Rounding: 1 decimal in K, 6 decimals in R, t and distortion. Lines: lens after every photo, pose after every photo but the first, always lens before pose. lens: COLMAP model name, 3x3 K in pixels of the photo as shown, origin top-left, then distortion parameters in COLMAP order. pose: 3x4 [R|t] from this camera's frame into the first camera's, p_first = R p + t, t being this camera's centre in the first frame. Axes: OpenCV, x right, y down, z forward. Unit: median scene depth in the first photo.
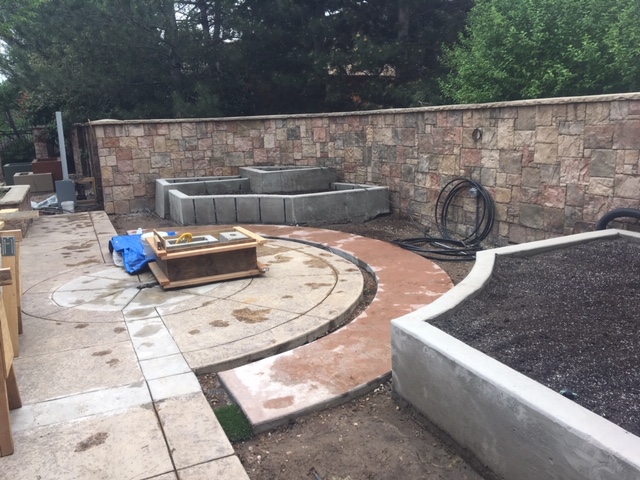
lens RADIAL K [[541.1, 0, 321.6], [0, 541.1, 244.1], [0, 0, 1]] dist [0.076349, -0.102403]
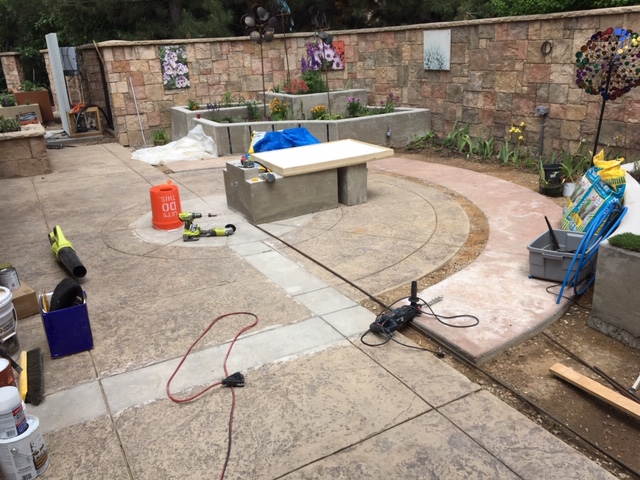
lens RADIAL K [[541.1, 0, 320.9], [0, 541.1, 245.0], [0, 0, 1]] dist [0.076349, -0.102403]
pose [[0.997074, -0.038228, 0.066199, -0.187575], [0.029522, 0.991358, 0.127821, 0.004978], [-0.070514, -0.125492, 0.989585, 0.048055]]
